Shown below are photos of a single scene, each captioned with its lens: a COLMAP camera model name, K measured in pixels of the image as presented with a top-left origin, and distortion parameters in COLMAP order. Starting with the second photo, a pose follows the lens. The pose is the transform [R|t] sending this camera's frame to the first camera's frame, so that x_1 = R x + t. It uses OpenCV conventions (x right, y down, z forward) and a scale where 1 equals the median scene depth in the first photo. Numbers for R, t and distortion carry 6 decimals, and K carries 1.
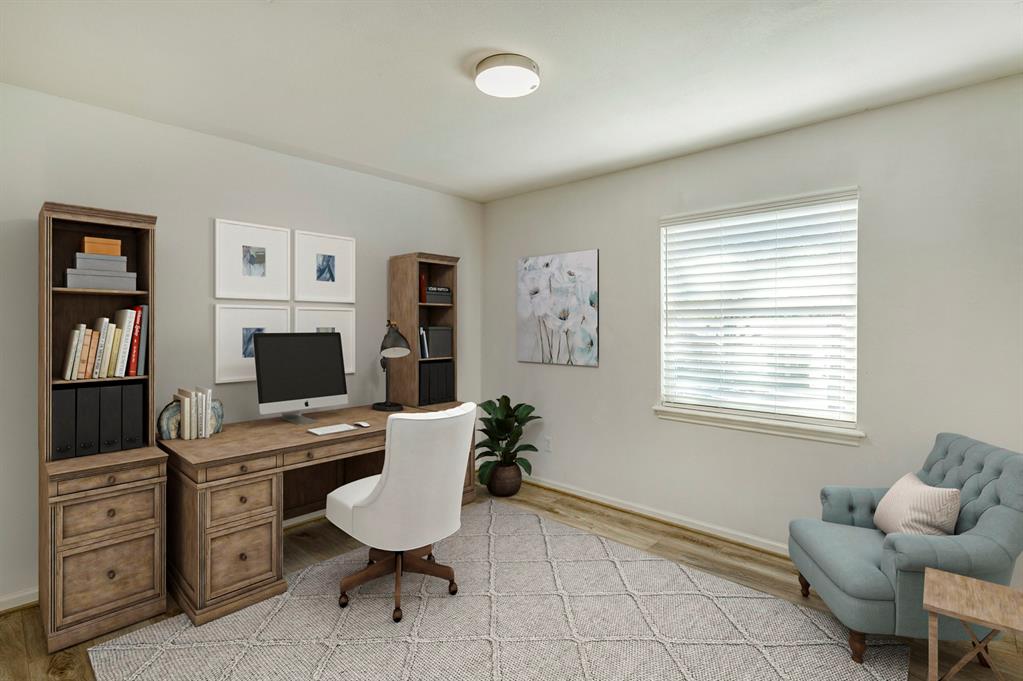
lens RADIAL K [[494.4, 0, 509.7], [0, 494.4, 333.0], [0, 0, 1]] dist [0.000434, -0.000011]
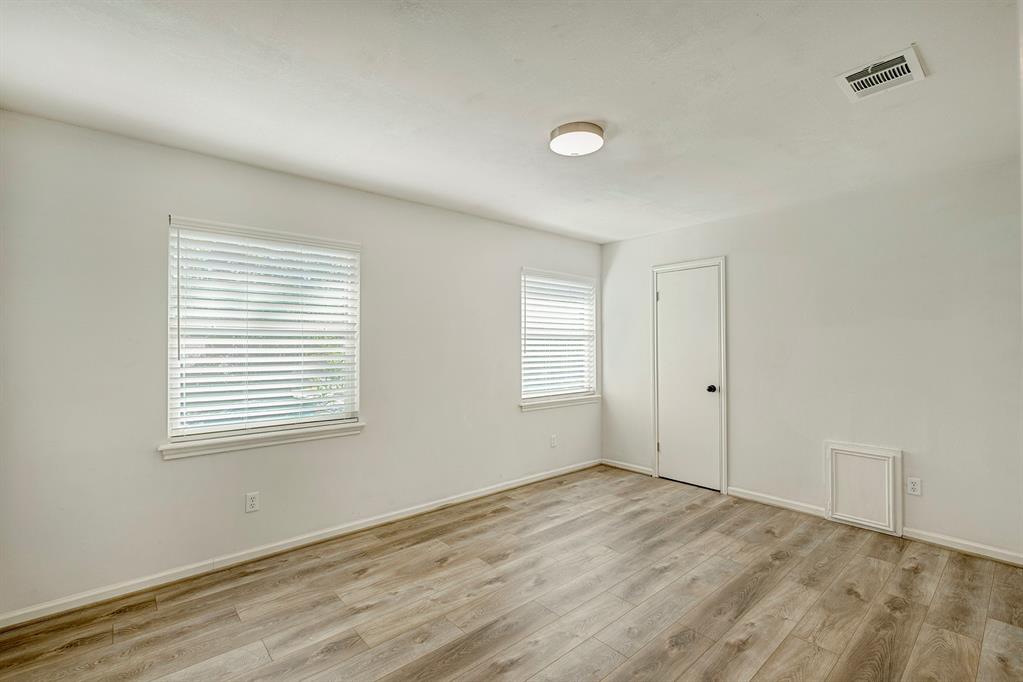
lens RADIAL K [[450.1, 0, 509.6], [0, 450.1, 341.8], [0, 0, 1]] dist [-0.003948, -0.000341]
pose [[0.122193, 0.005961, 0.992488, -0.481143], [0.020613, 0.999751, -0.008543, -0.005715], [-0.992292, 0.021502, 0.122040, 0.439325]]
